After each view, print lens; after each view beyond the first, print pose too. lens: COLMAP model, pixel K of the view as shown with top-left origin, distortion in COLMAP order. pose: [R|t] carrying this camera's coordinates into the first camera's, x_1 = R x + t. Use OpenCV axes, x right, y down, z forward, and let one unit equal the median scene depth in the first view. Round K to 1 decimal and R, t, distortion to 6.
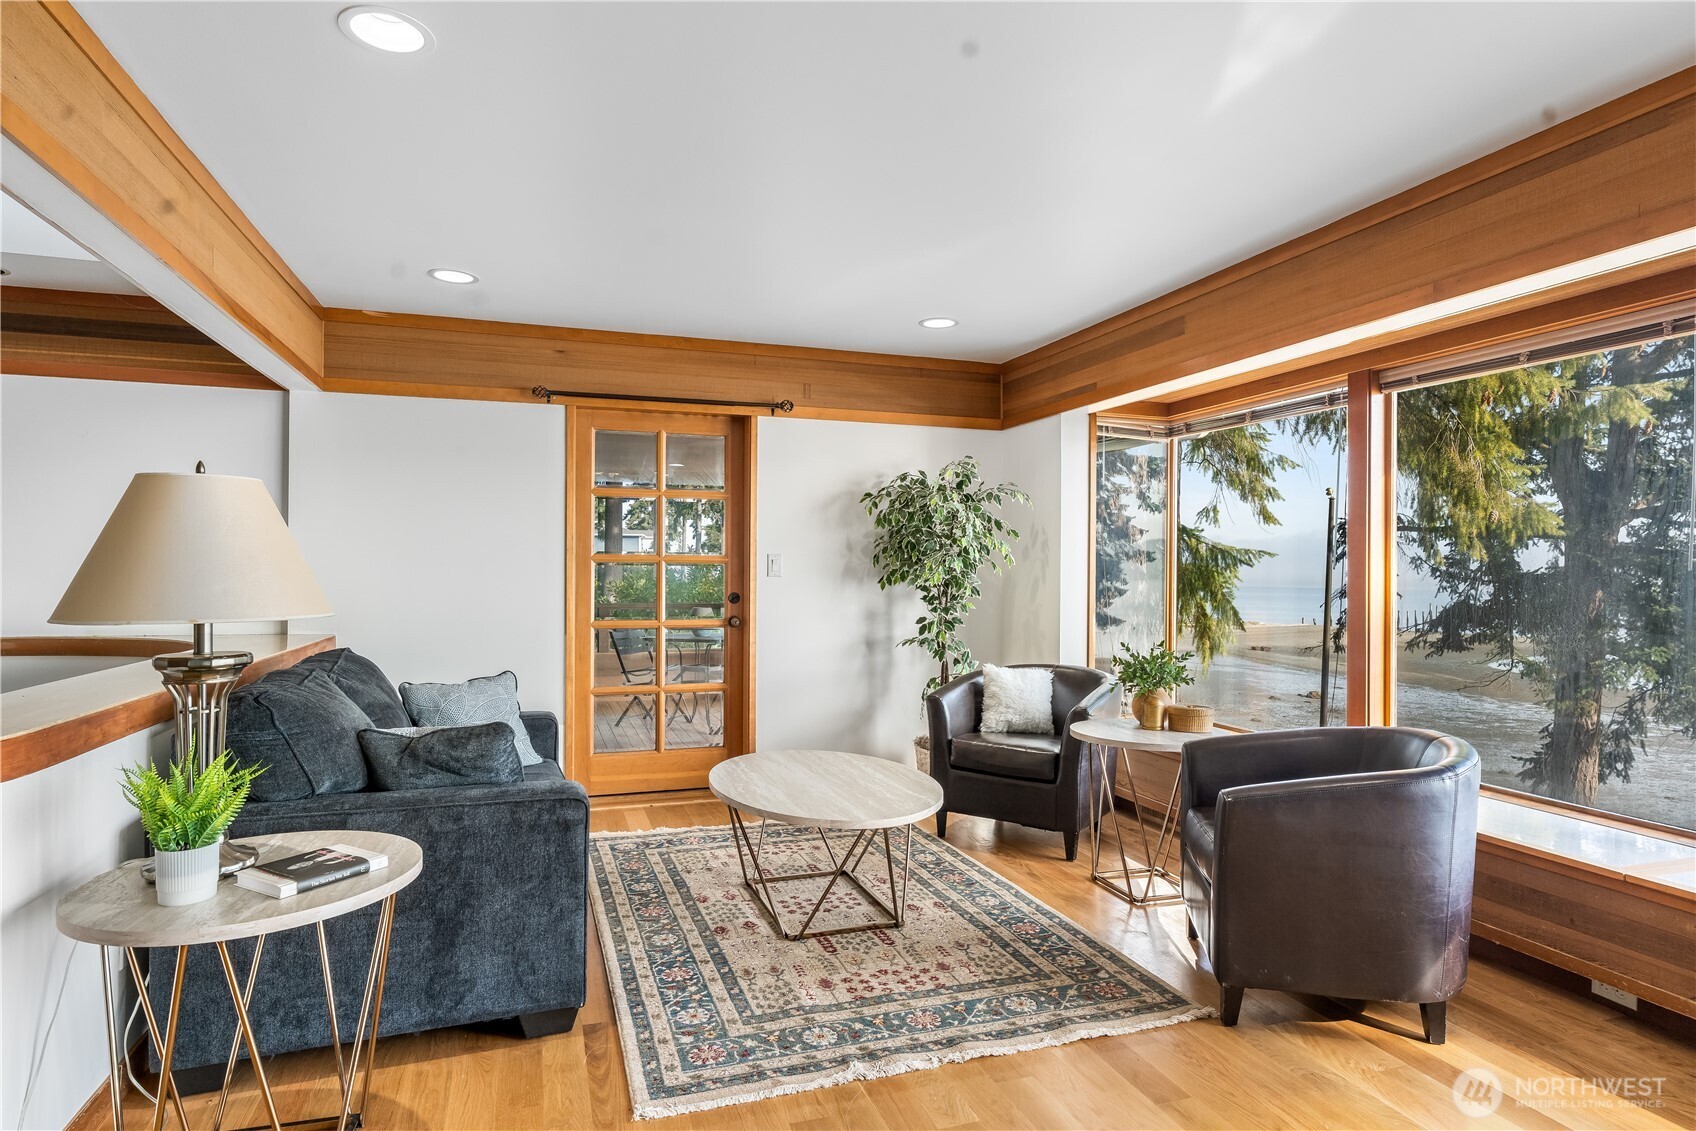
lens RADIAL K [[935.1, 0, 842.7], [0, 935.1, 568.8], [0, 0, 1]] dist [-0.007898, 0.000115]
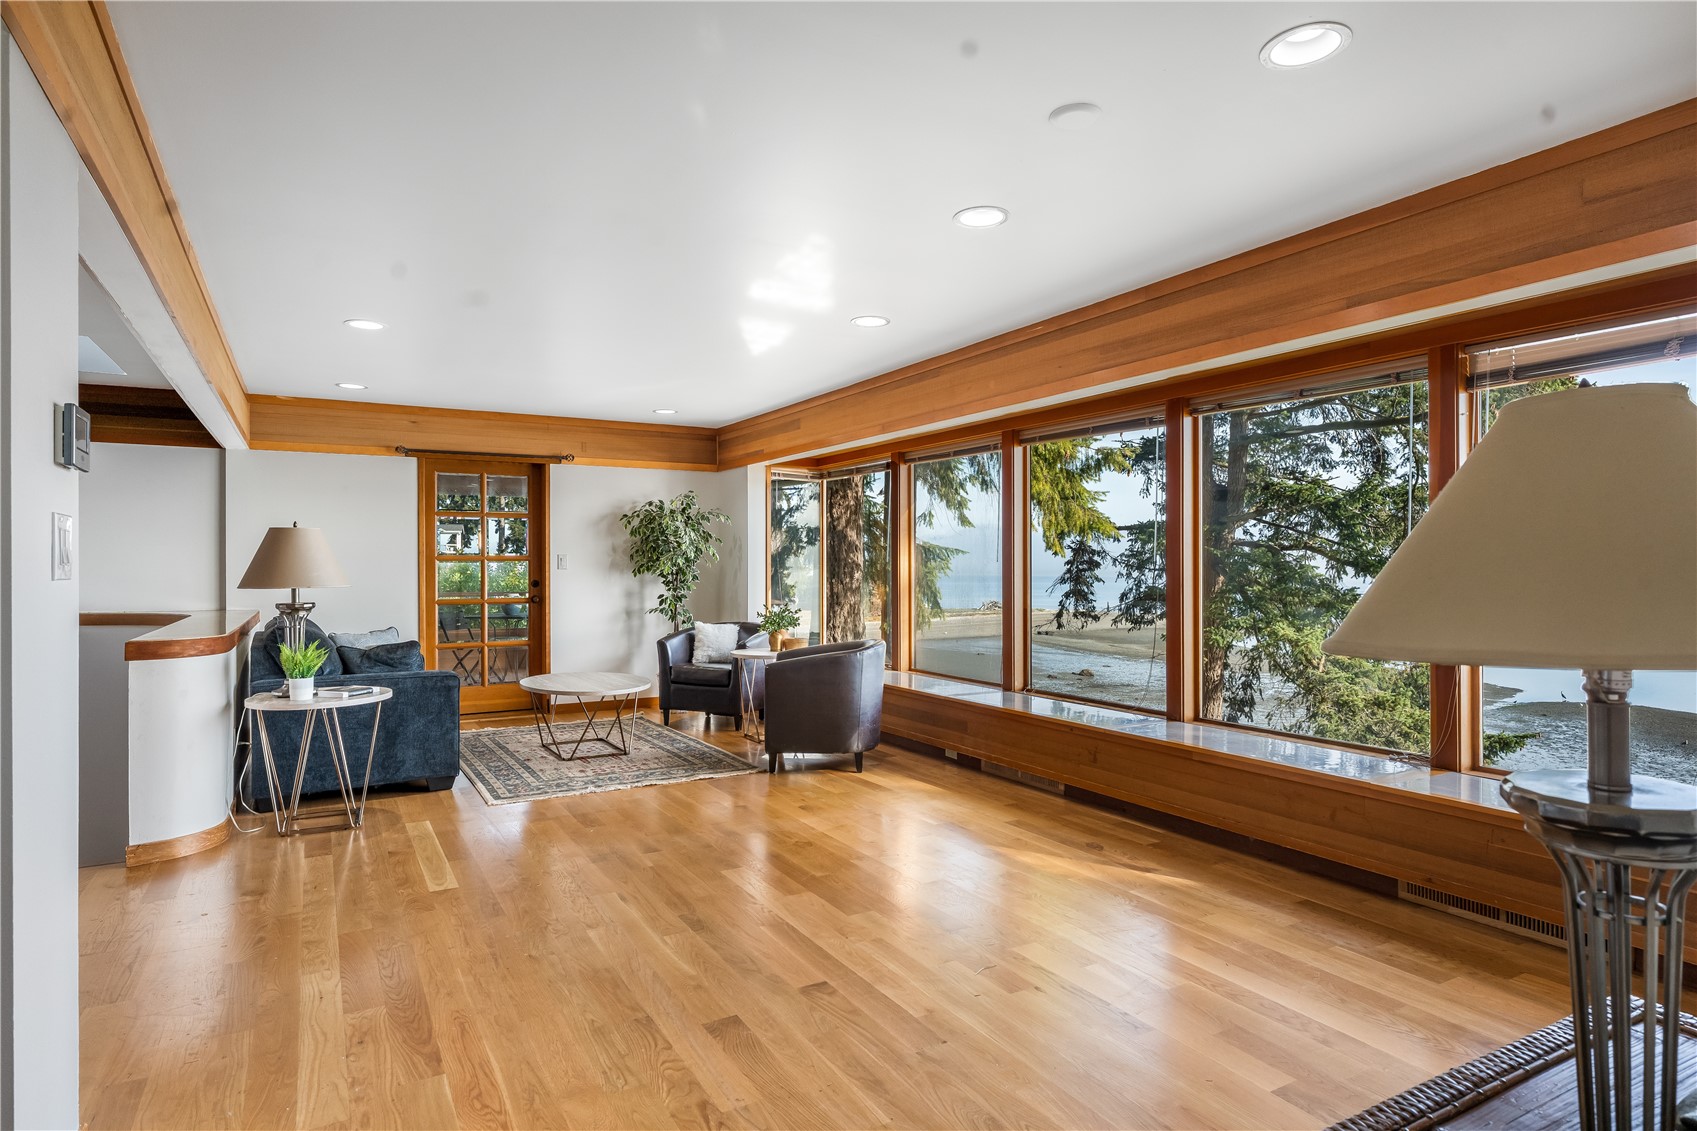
lens RADIAL K [[935.6, 0, 849.3], [0, 935.6, 567.0], [0, 0, 1]] dist [-0.007898, 0.000115]
pose [[0.979334, -0.008092, 0.202088, 0.078737], [0.007008, 0.999957, 0.006079, -0.001304], [-0.202128, -0.004537, 0.979349, -0.600911]]
